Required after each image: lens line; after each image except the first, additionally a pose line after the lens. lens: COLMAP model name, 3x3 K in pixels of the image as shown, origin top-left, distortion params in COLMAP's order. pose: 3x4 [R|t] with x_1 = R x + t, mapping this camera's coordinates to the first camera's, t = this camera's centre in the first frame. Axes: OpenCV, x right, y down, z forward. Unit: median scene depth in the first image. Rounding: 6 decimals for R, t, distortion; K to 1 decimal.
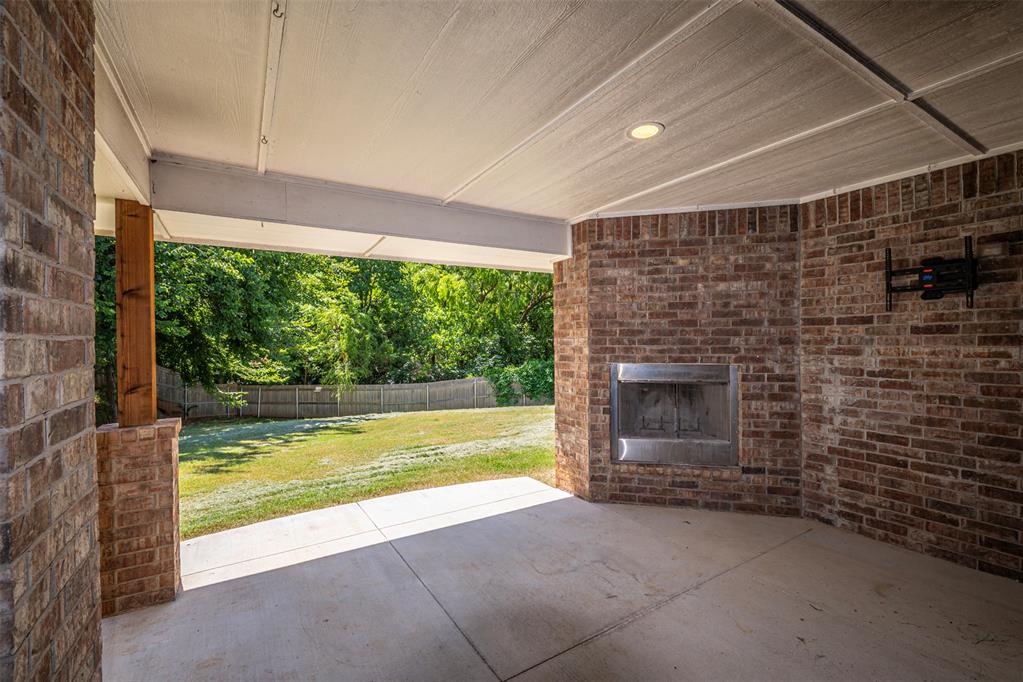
lens RADIAL K [[447.3, 0, 512.5], [0, 447.3, 341.8], [0, 0, 1]] dist [-0.000435, 0.000040]
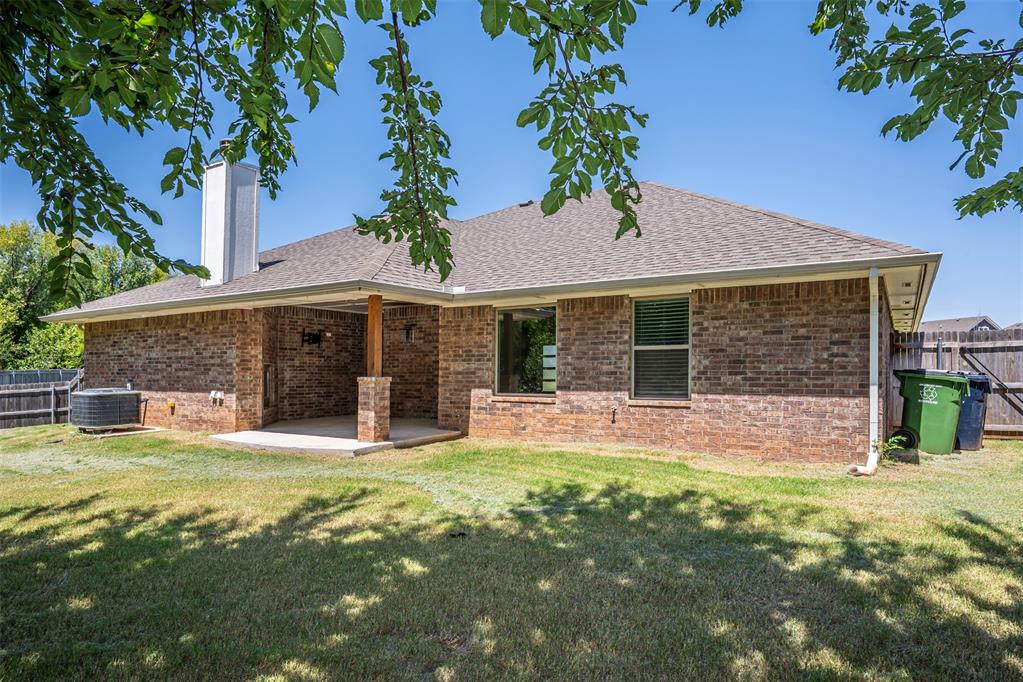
lens RADIAL K [[588.9, 0, 515.4], [0, 588.9, 345.6], [0, 0, 1]] dist [-0.005236, -0.000420]
pose [[-0.441130, 0.053571, 0.895843, -3.050699], [0.013753, 0.998503, -0.052937, 0.139855], [-0.897338, -0.011031, -0.441207, 1.241958]]
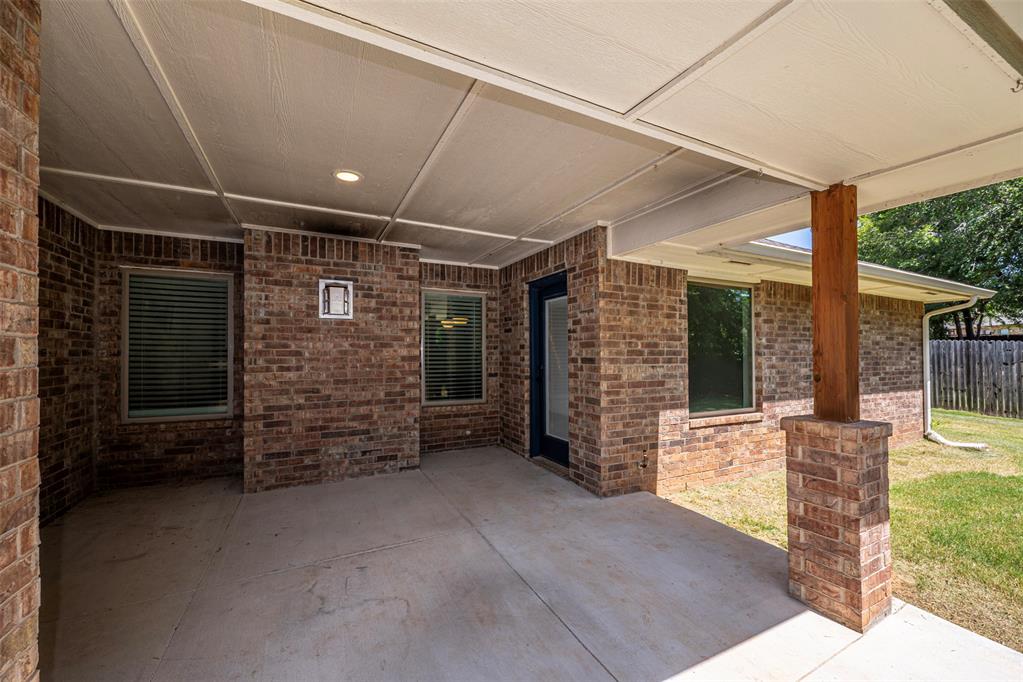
lens RADIAL K [[397.3, 0, 503.7], [0, 397.3, 342.5], [0, 0, 1]] dist [0.002196, 0.000083]
pose [[-0.995003, 0.014145, 0.098842, -0.155444], [0.012277, 0.999735, -0.019481, 0.024826], [-0.099091, -0.018171, -0.994912, 1.306437]]
